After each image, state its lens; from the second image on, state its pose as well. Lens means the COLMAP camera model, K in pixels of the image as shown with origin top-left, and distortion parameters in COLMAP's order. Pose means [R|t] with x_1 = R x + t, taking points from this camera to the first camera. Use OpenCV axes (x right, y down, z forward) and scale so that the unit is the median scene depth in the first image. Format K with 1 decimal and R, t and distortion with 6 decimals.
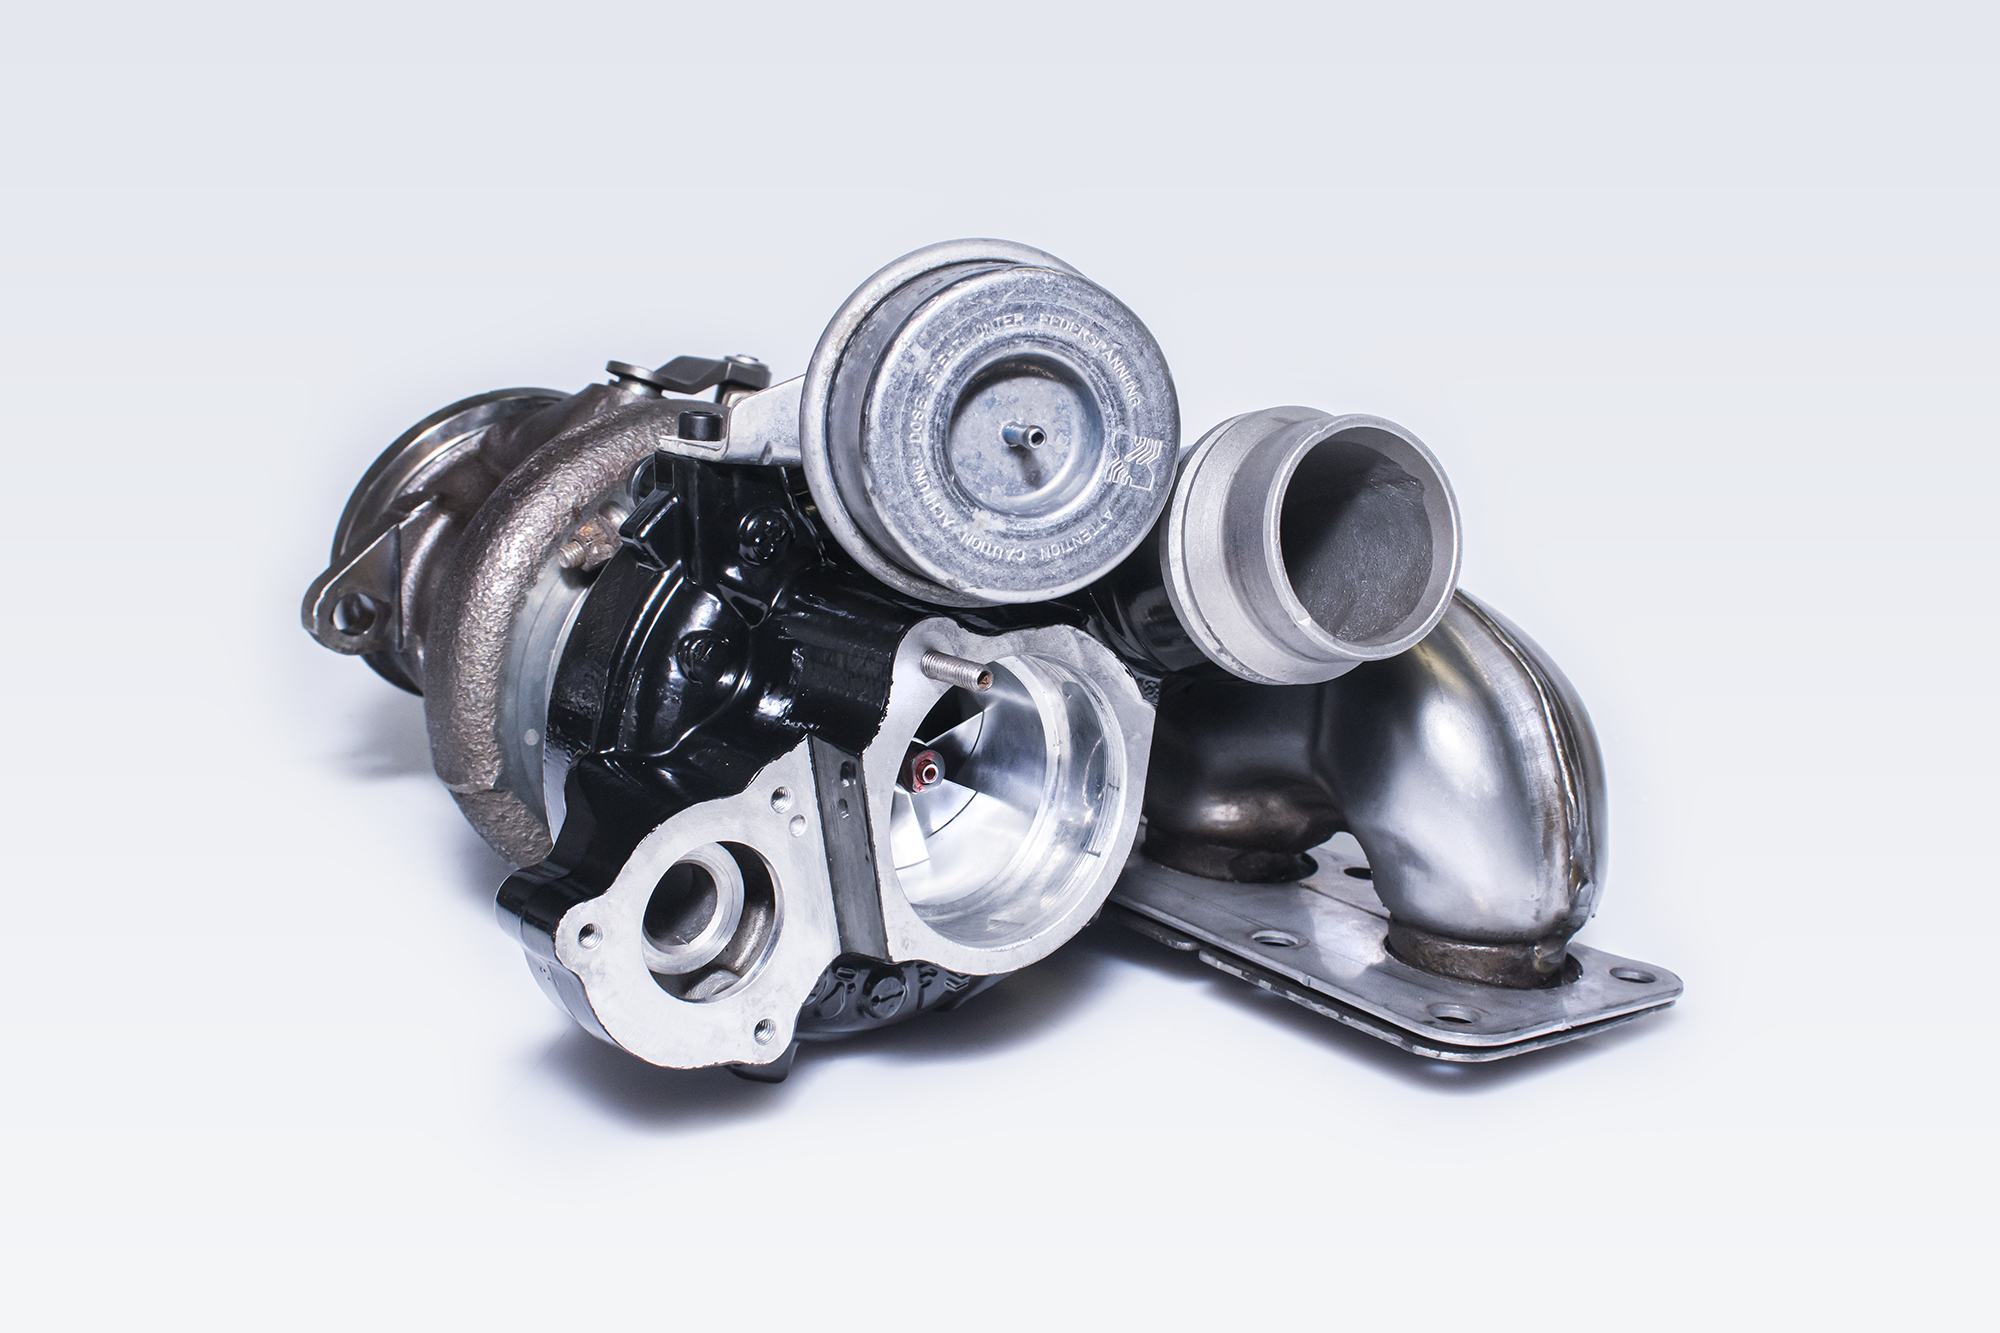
lens RADIAL K [[2615.8, 0, 1000.0], [0, 2615.8, 666.5], [0, 0, 1]] dist [-0.101211, -0.001379]
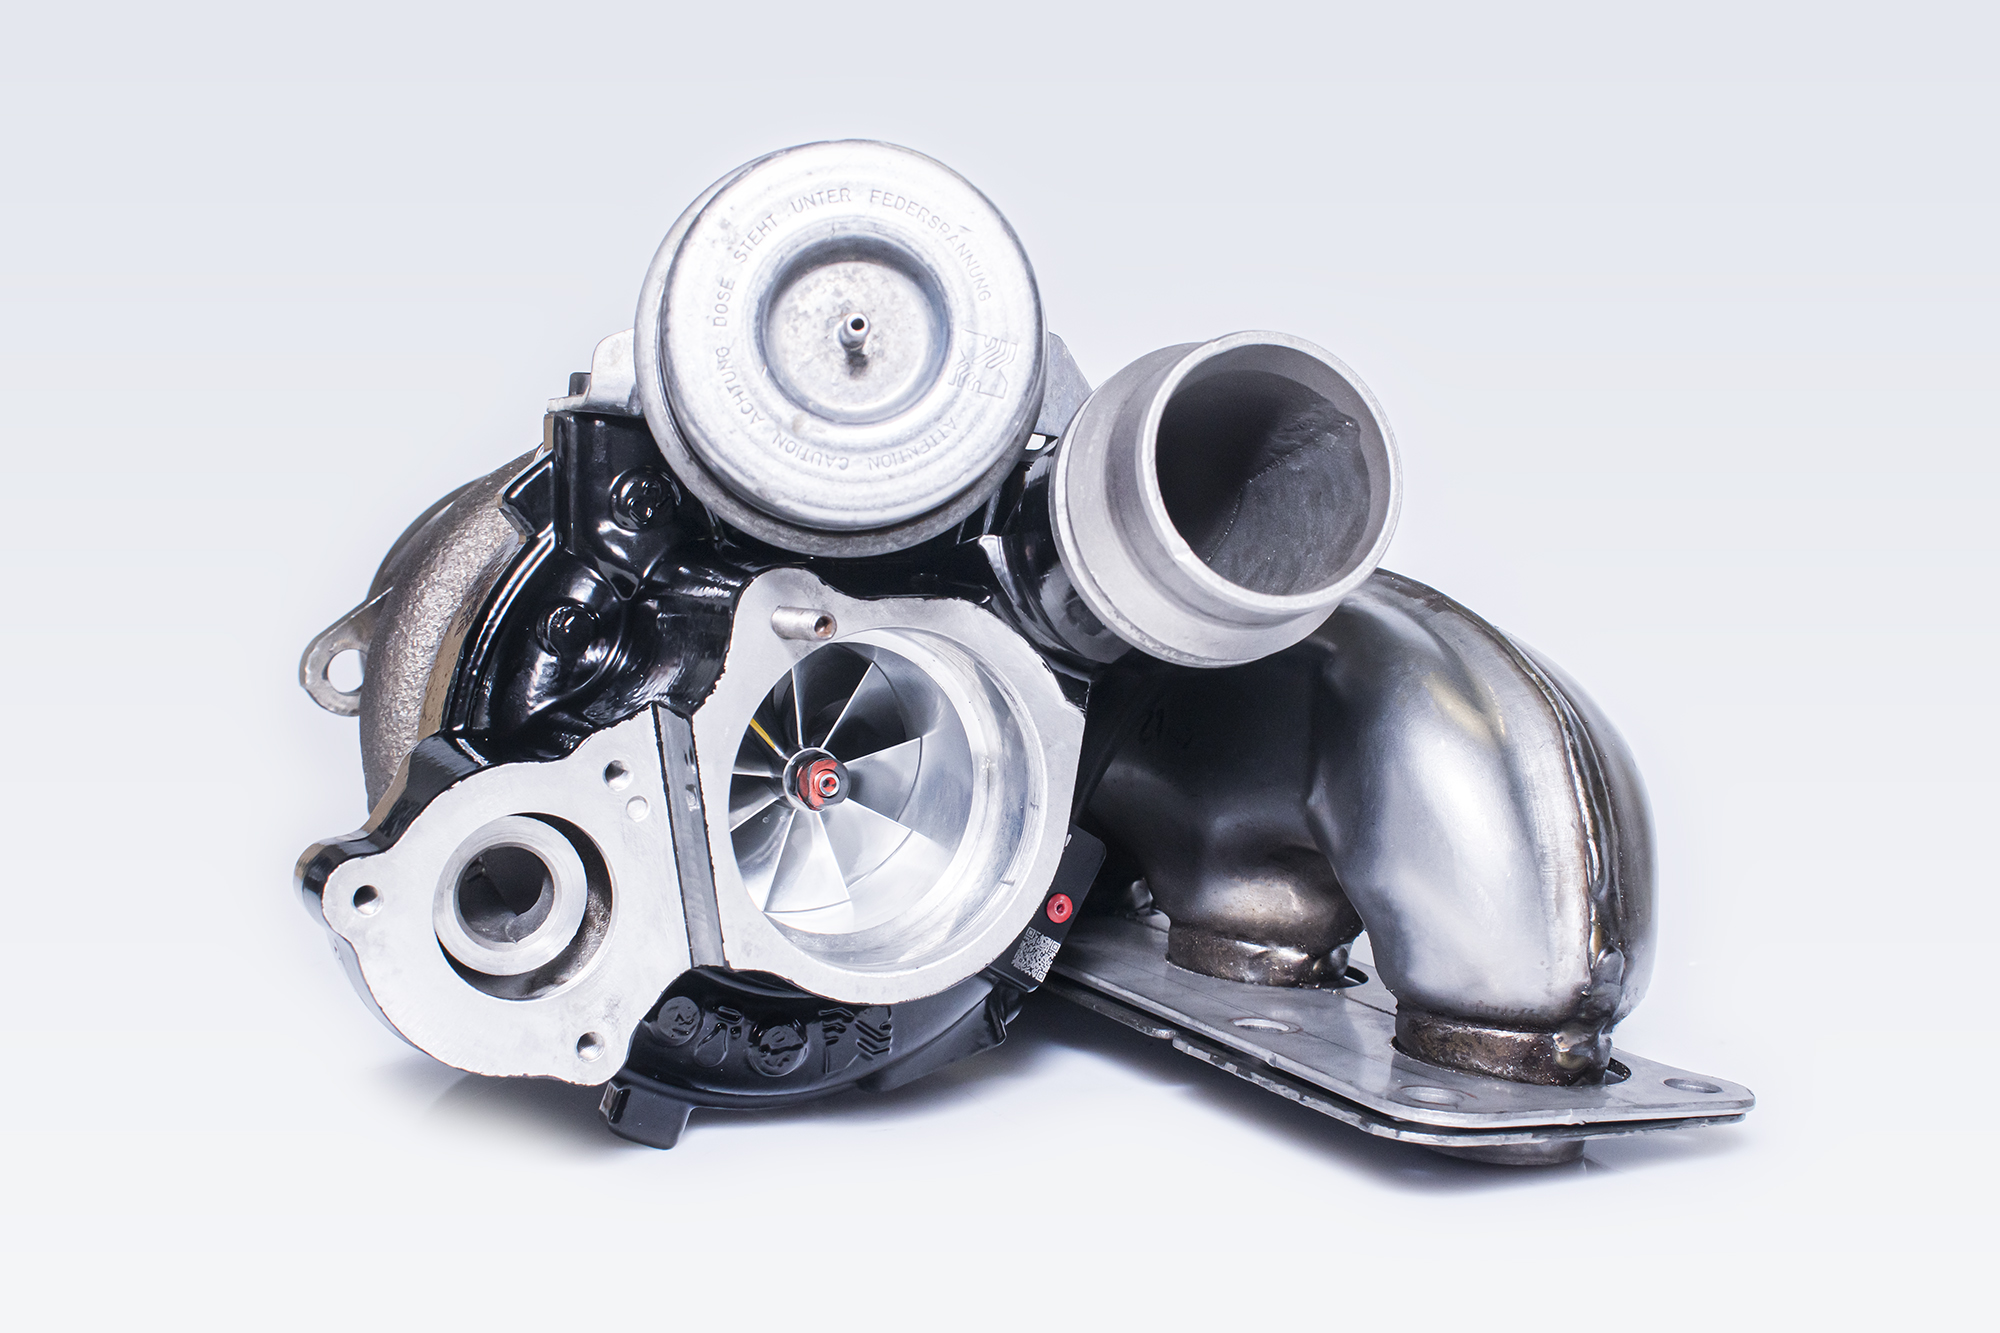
lens RADIAL K [[2615.8, 0, 1000.0], [0, 2615.8, 666.5], [0, 0, 1]] dist [-0.101211, -0.001379]
pose [[0.979168, 0.017619, -0.202286, 0.209856], [-0.051323, 0.985356, -0.162604, 0.144214], [0.196459, 0.169599, 0.965733, 0.161075]]
